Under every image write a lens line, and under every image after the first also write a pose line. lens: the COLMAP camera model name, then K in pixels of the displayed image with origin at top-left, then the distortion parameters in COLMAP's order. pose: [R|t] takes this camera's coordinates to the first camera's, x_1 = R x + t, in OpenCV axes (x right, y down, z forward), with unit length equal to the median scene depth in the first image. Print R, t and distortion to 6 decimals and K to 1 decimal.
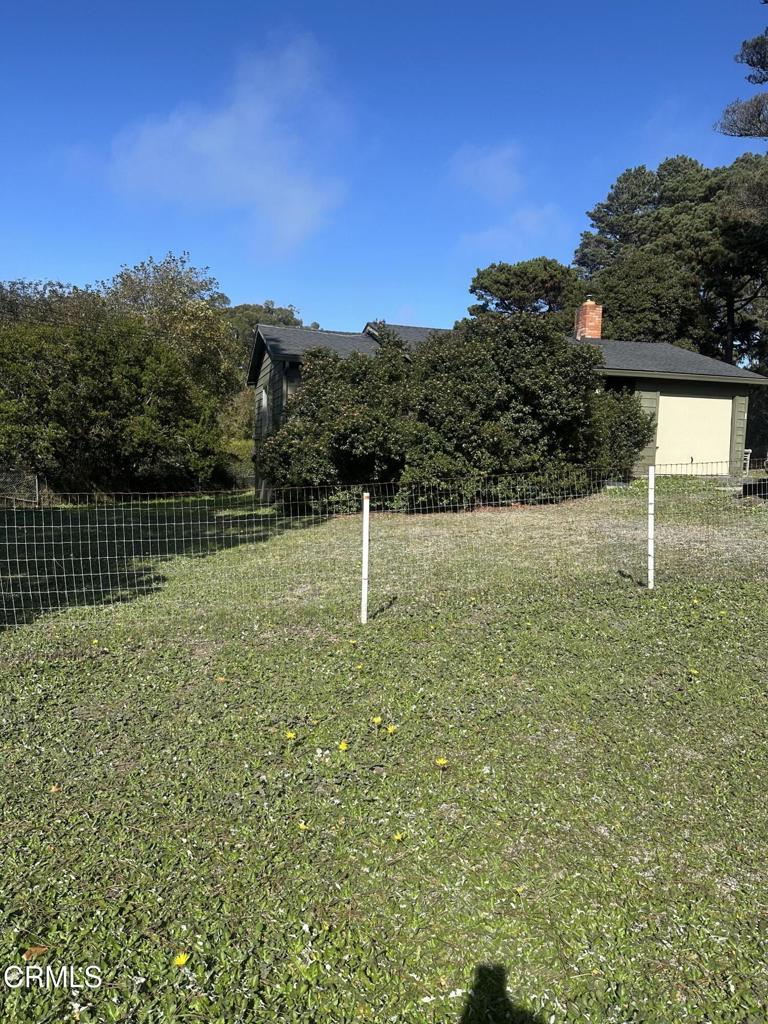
lens RADIAL K [[715.1, 0, 384.0], [0, 715.1, 512.0], [0, 0, 1]] dist [-0.004034, -0.004583]
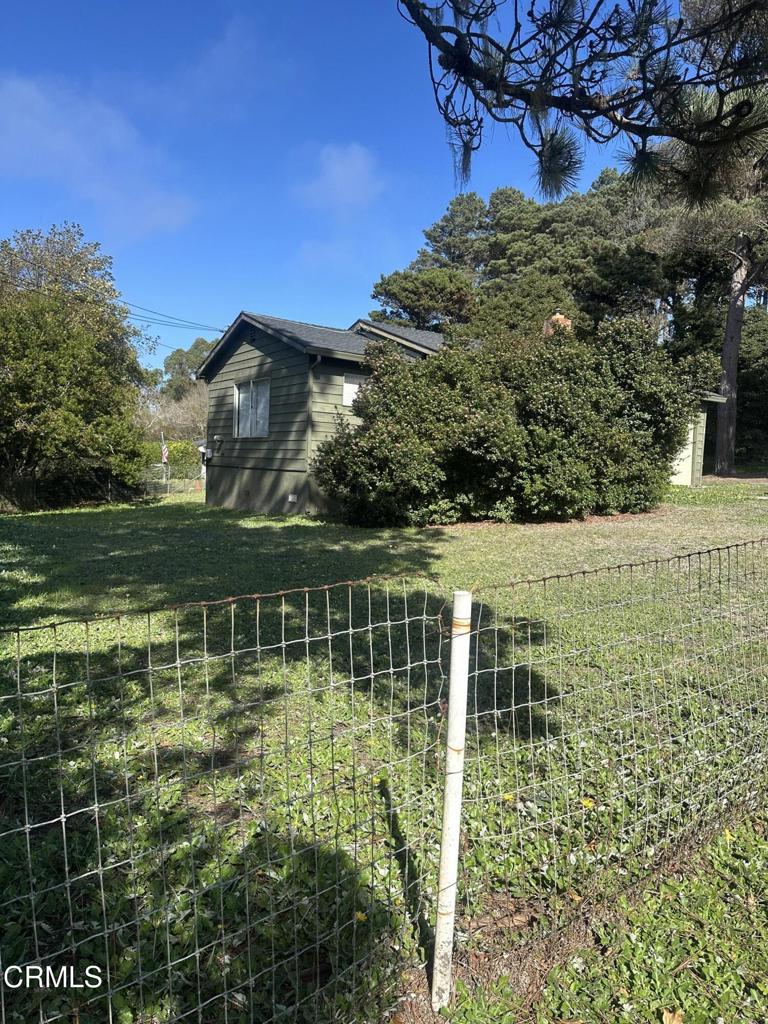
lens RADIAL K [[715.1, 0, 384.0], [0, 715.1, 512.0], [0, 0, 1]] dist [-0.004034, -0.004583]
pose [[0.961286, -0.001648, 0.275549, -0.138990], [0.004489, 0.999943, -0.009680, -0.001713], [-0.275518, 0.010542, 0.961238, 0.049483]]
